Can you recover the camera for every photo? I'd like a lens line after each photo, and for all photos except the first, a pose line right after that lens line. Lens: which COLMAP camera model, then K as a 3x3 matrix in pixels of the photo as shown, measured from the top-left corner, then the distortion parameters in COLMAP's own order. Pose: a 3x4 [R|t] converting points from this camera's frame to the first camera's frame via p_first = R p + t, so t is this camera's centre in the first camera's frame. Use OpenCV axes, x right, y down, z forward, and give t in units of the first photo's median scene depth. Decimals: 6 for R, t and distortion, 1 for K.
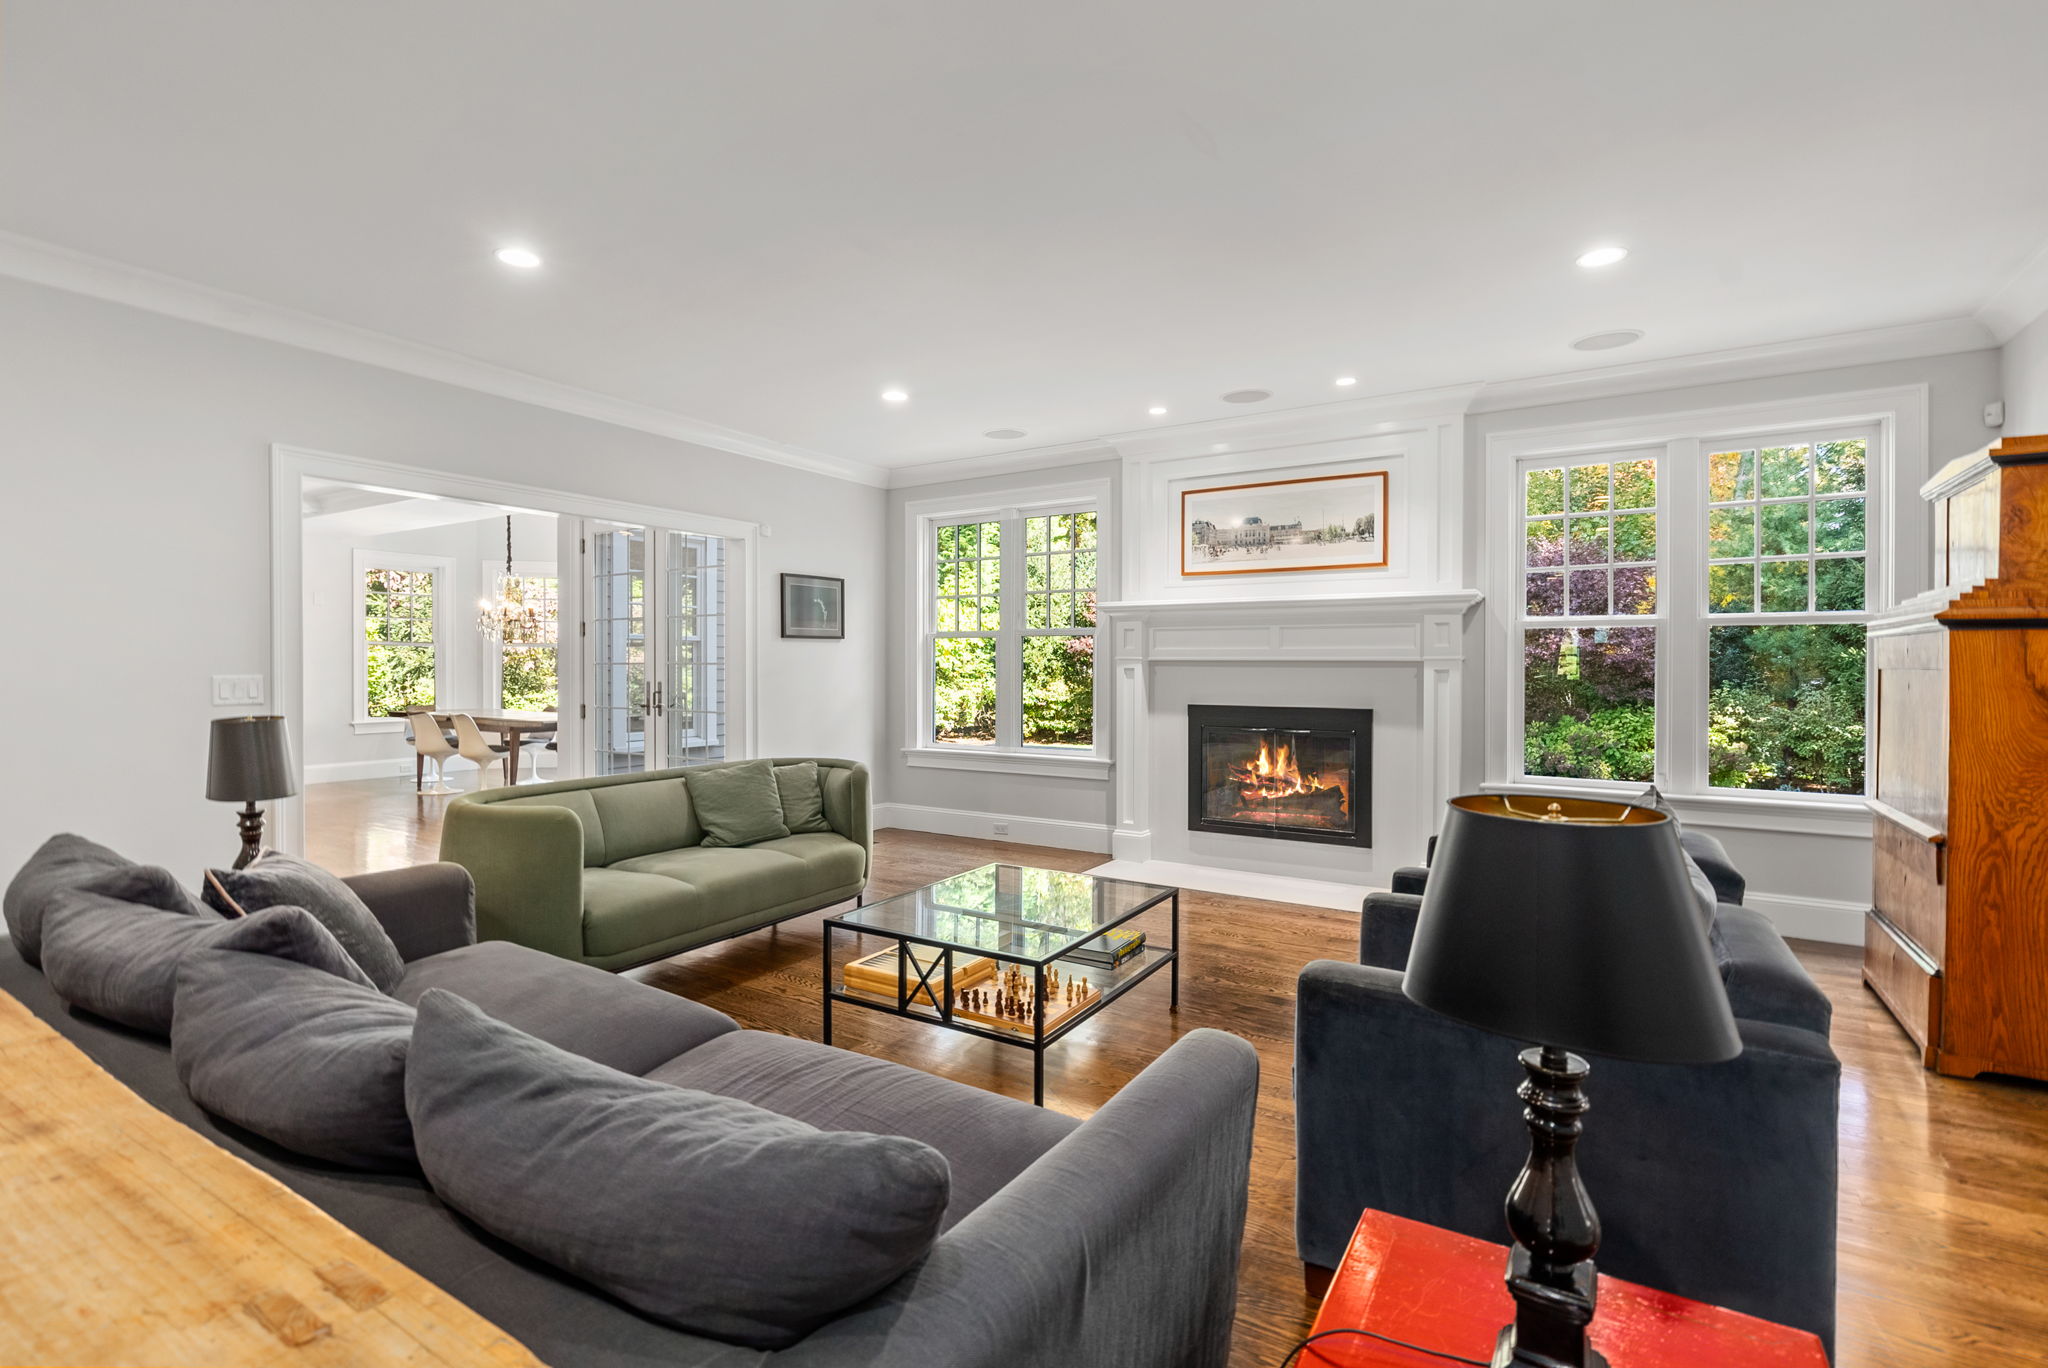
lens RADIAL K [[932.3, 0, 1006.5], [0, 932.3, 669.5], [0, 0, 1]] dist [-0.004492, 0.000397]
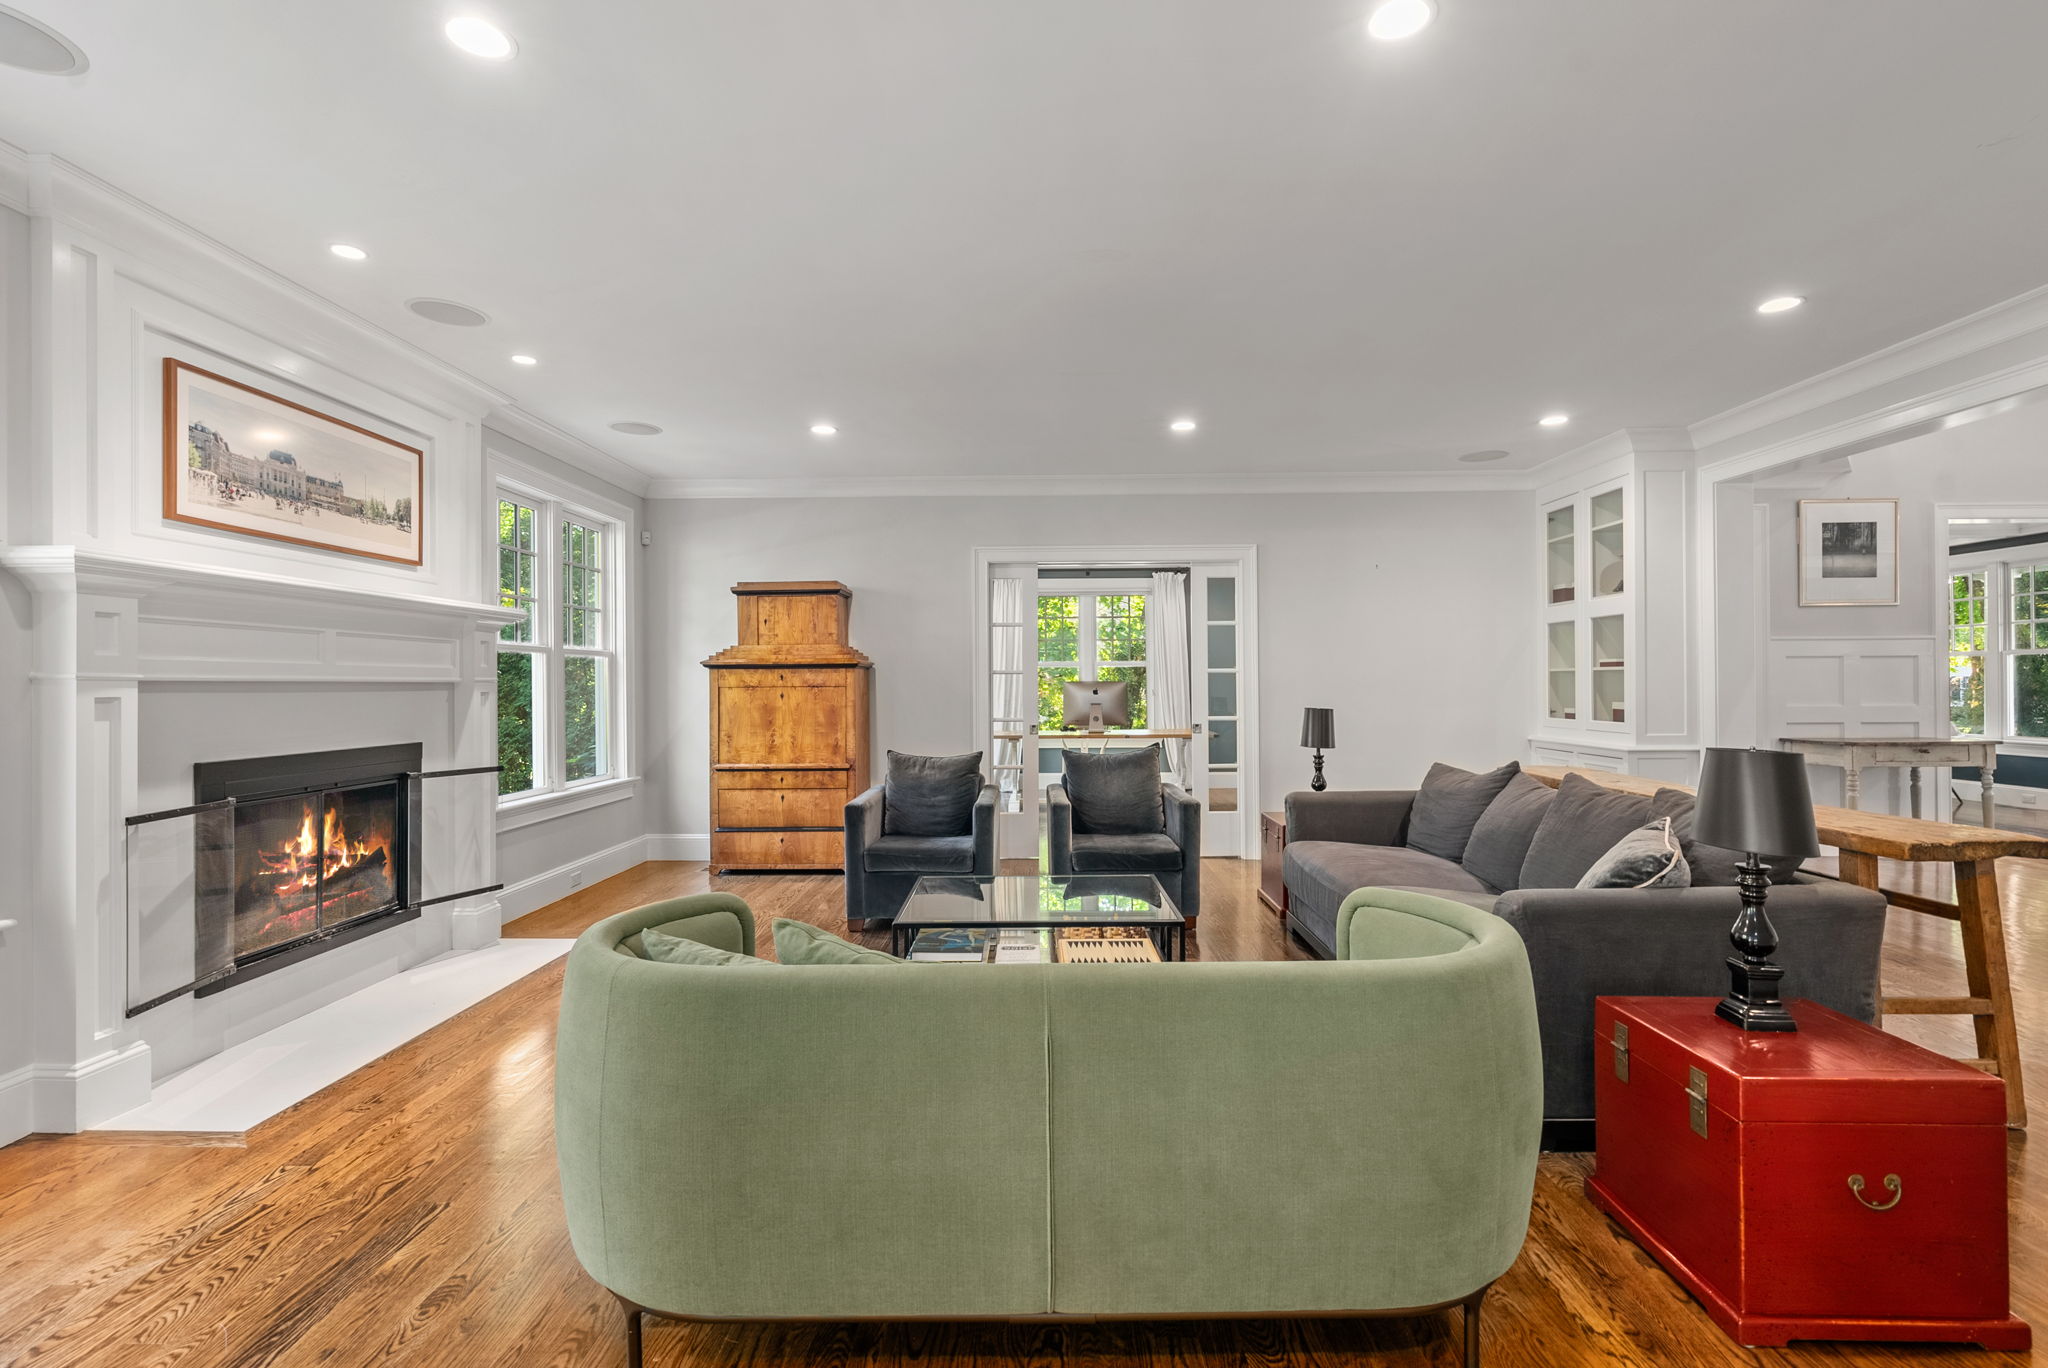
lens RADIAL K [[932.3, 0, 1023.4], [0, 932.3, 687.8], [0, 0, 1]] dist [-0.004492, 0.000397]
pose [[-0.523448, -0.012023, 0.851973, -0.546536], [-0.006290, 0.999928, 0.010247, -0.014437], [-0.852034, 0.000005, -0.523486, 0.926137]]
